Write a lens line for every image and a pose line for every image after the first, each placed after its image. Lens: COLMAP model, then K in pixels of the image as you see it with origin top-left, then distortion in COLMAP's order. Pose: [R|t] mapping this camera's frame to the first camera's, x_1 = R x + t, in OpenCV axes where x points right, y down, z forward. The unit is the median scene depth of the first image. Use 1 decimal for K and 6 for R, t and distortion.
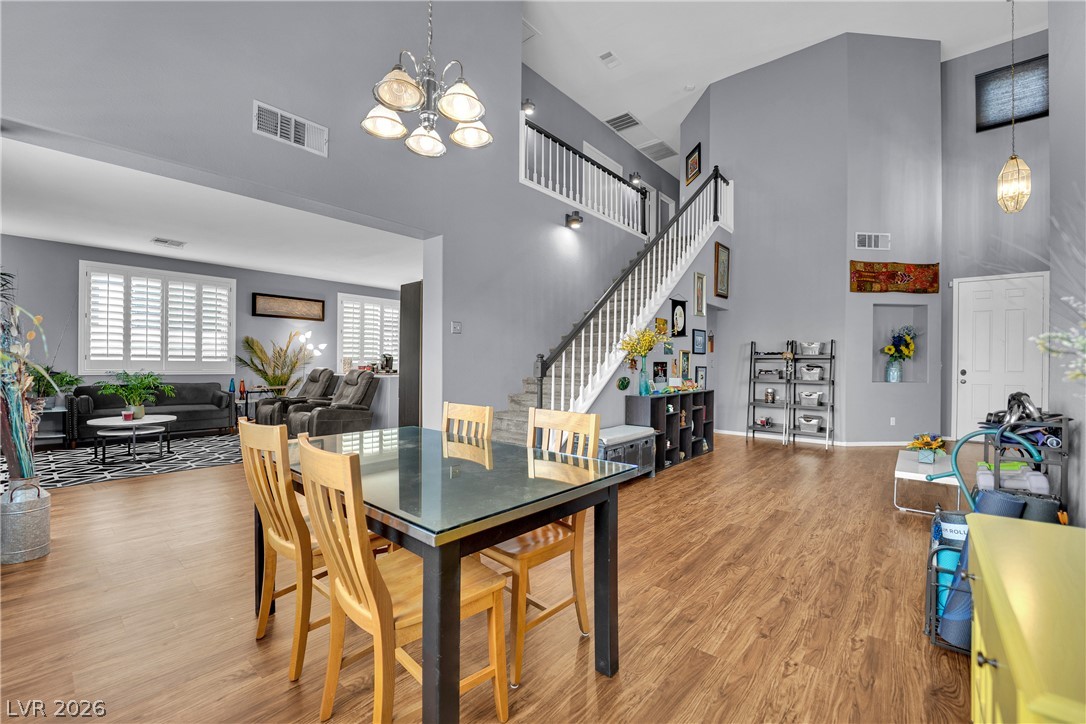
lens RADIAL K [[448.1, 0, 527.7], [0, 448.1, 369.0], [0, 0, 1]] dist [-0.014452, -0.001655]
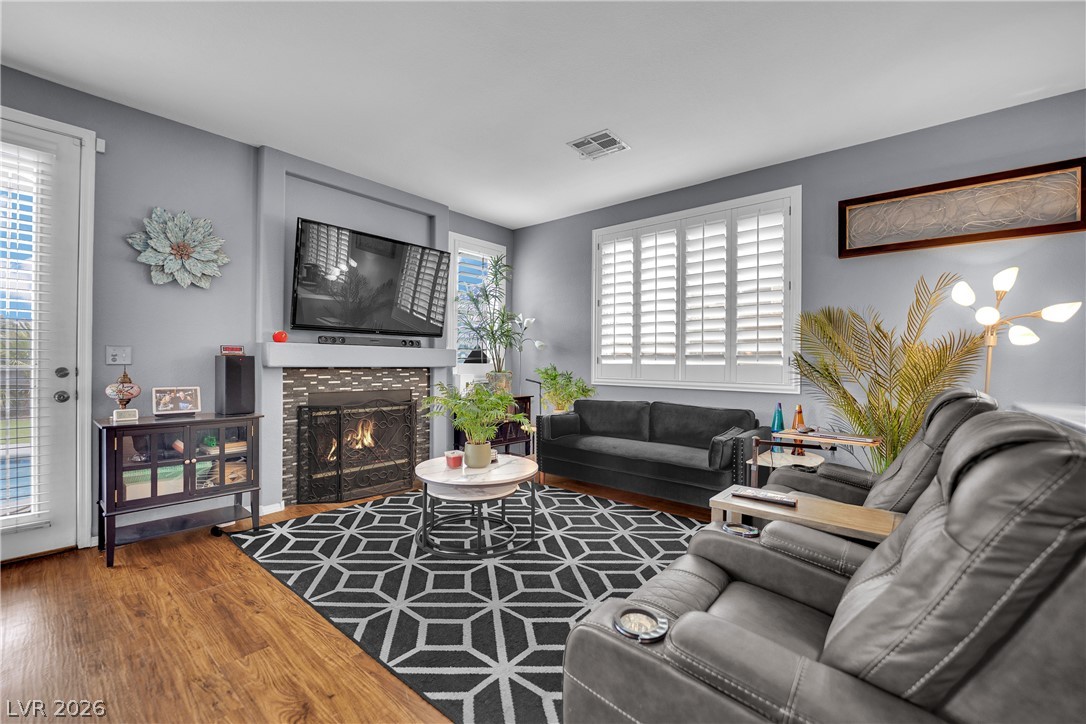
lens RADIAL K [[448.1, 0, 534.3], [0, 448.1, 363.7], [0, 0, 1]] dist [-0.014452, -0.001655]
pose [[0.030583, -0.007446, -0.999505, -0.249745], [-0.018692, 0.999793, -0.008020, -0.012387], [0.999357, 0.018928, 0.030437, 0.846977]]
